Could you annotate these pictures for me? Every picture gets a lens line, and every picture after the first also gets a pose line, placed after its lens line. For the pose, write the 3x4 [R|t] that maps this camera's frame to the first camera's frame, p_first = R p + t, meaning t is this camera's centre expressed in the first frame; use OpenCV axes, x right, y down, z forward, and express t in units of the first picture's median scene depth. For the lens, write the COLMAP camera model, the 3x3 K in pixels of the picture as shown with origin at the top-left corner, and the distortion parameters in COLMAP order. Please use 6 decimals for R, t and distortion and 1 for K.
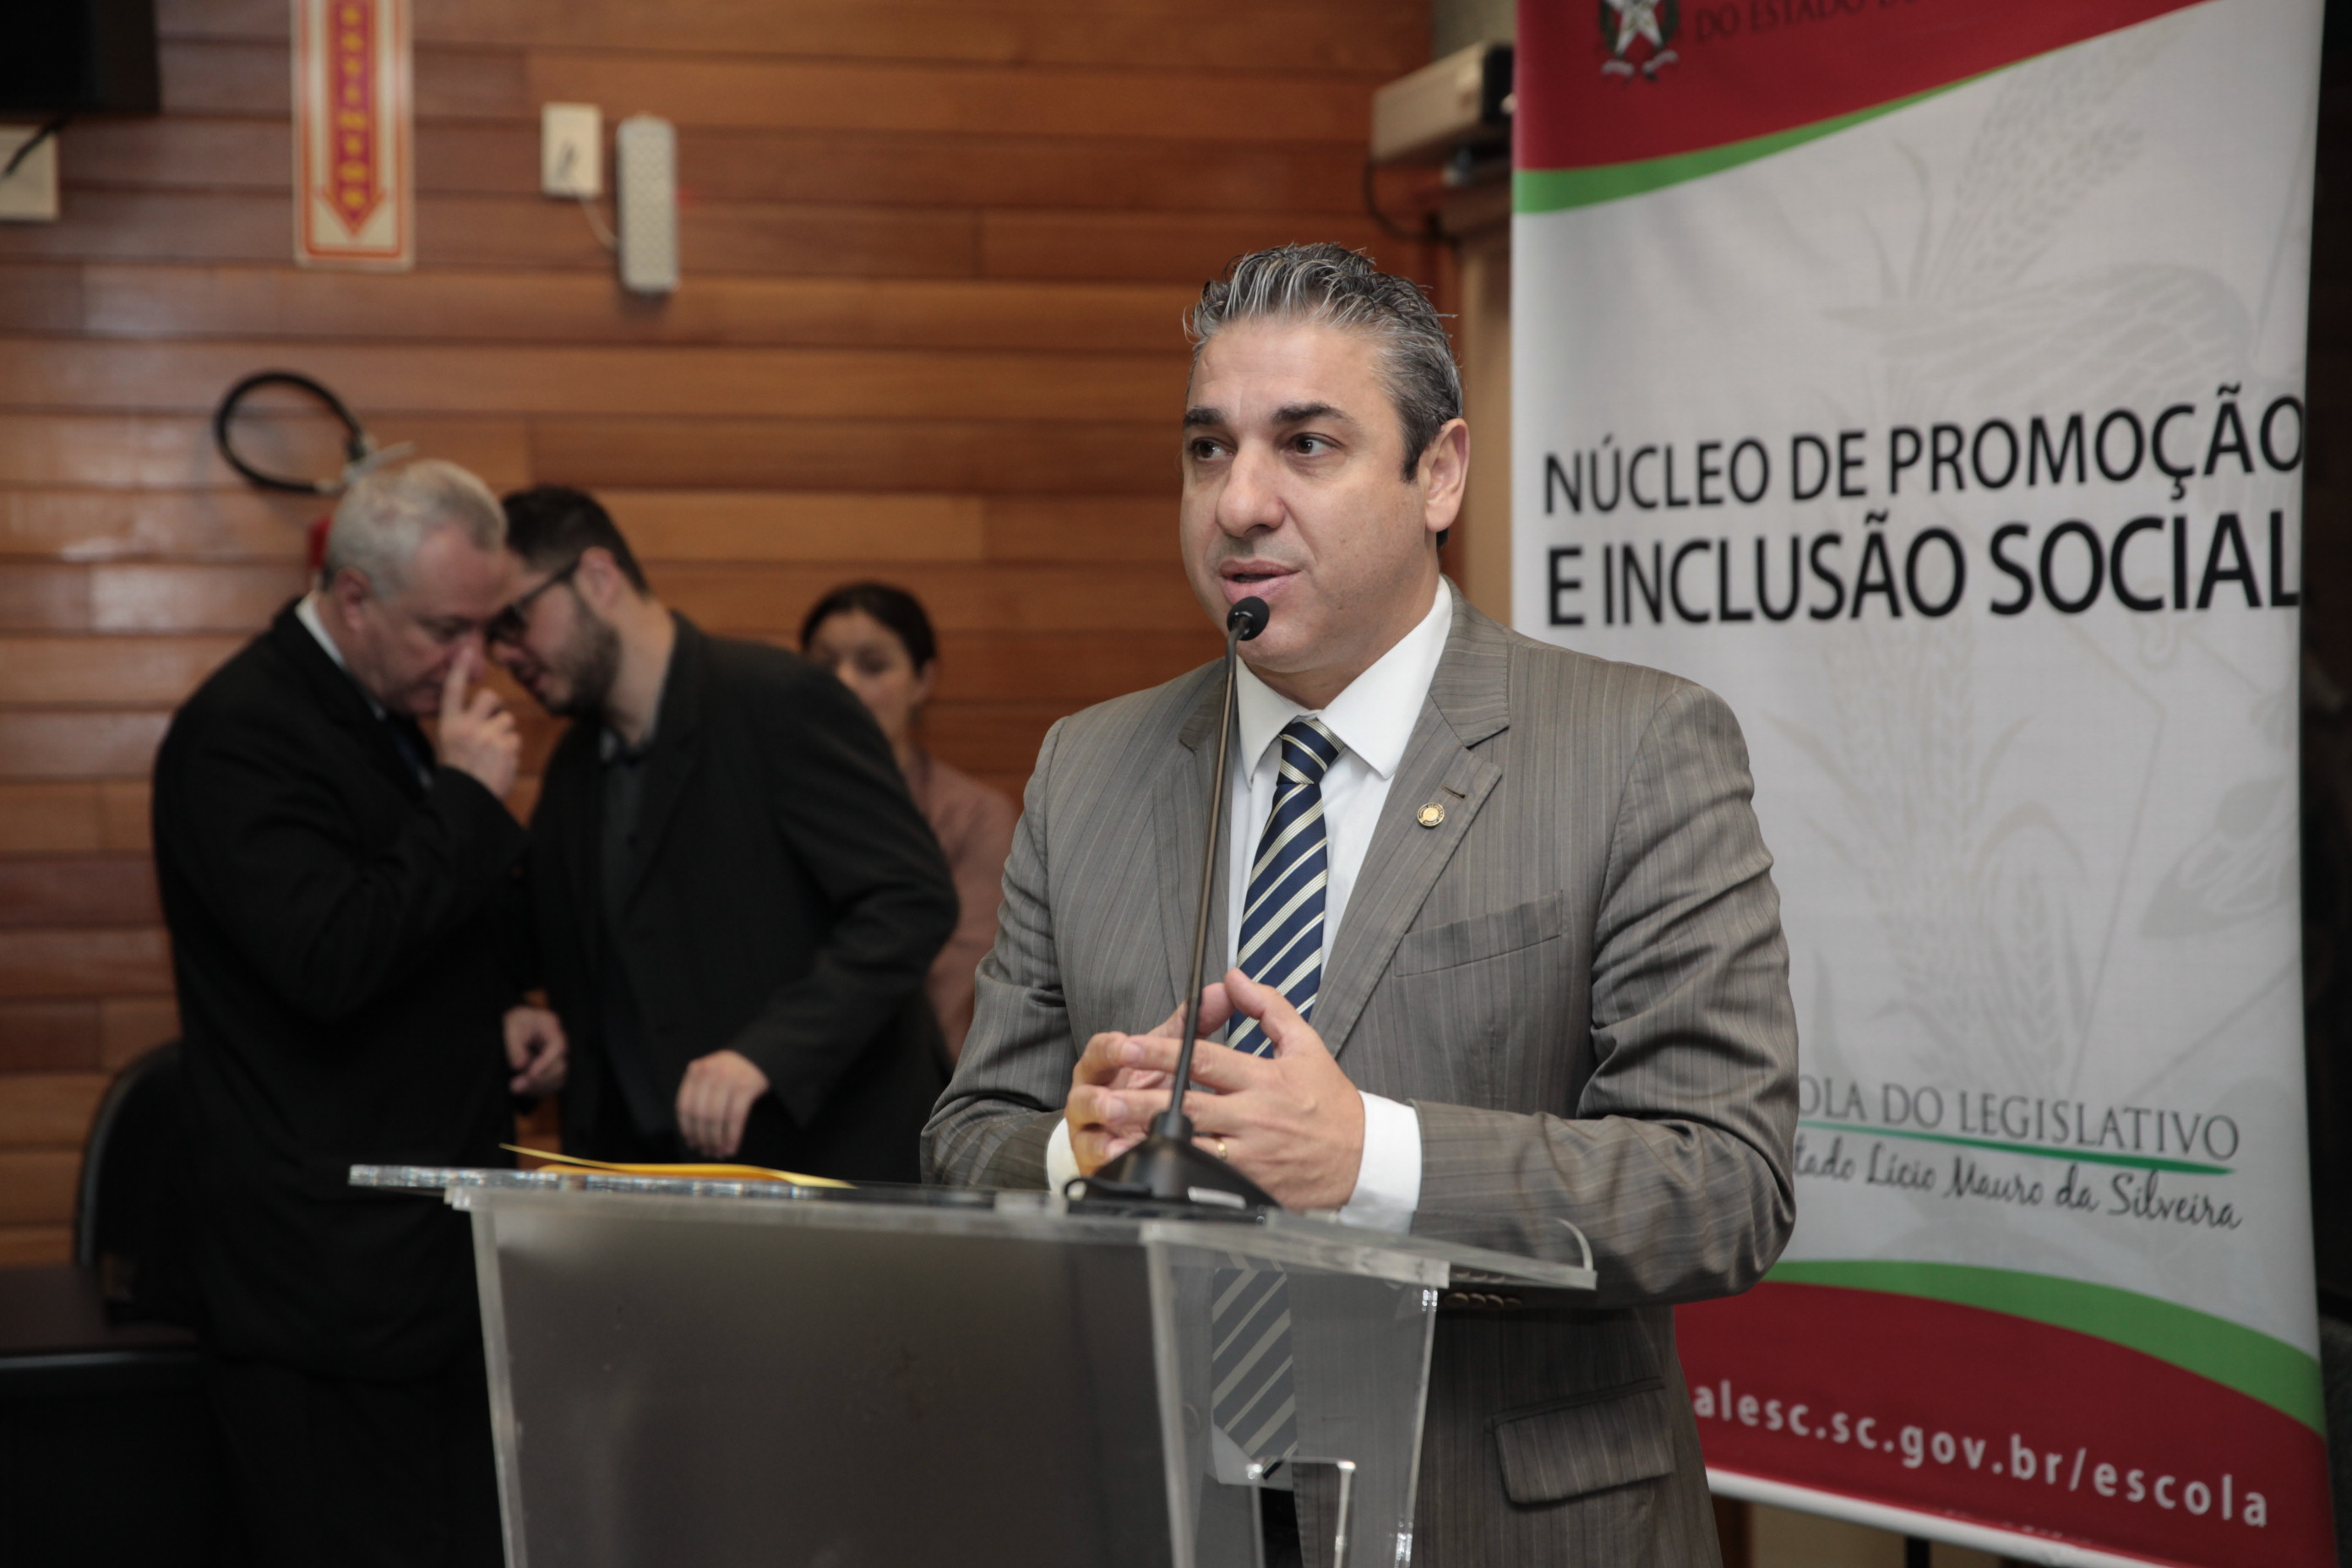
lens RADIAL K [[4395.1, 0, 1176.0], [0, 4395.1, 784.0], [0, 0, 1]] dist [0.226583, 0.054388]
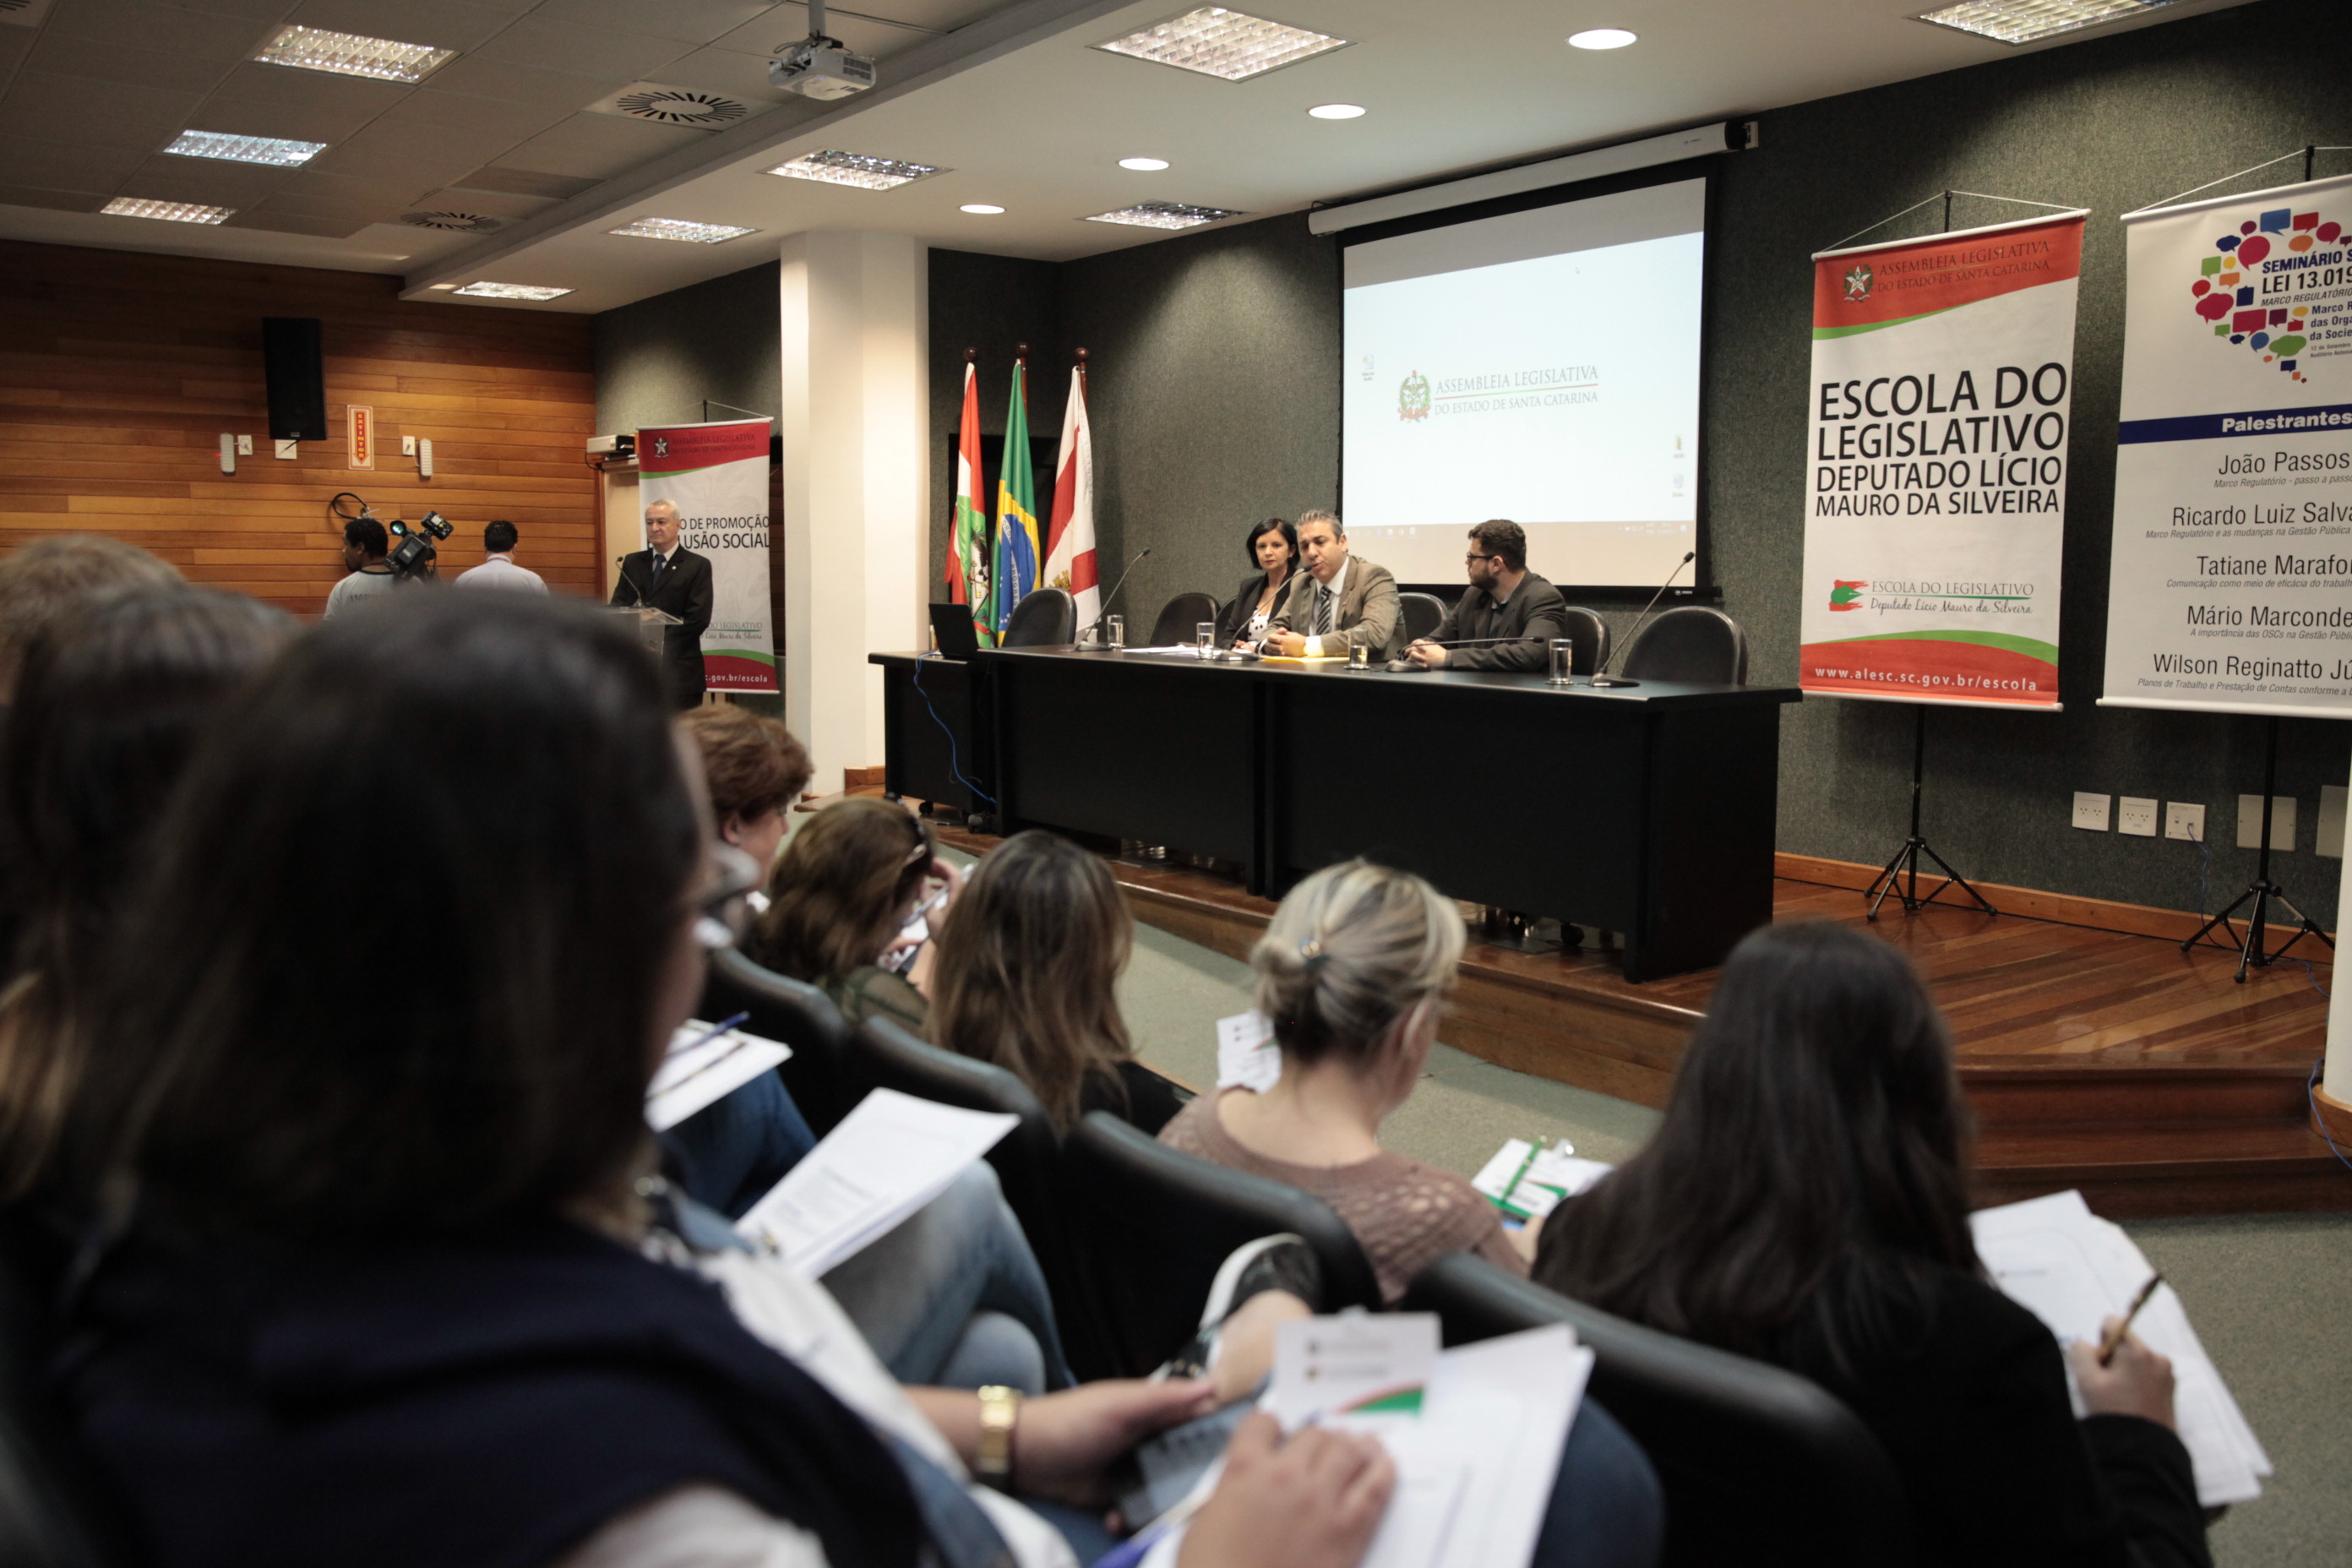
lens RADIAL K [[1908.5, 0, 1176.0], [0, 1908.5, 784.0], [0, 0, 1]] dist [-0.056399, 0.088318]
pose [[0.908834, -0.035929, 0.415608, -0.367233], [0.003150, 0.996847, 0.079287, 0.084078], [-0.417146, -0.070749, 0.906082, -1.747066]]
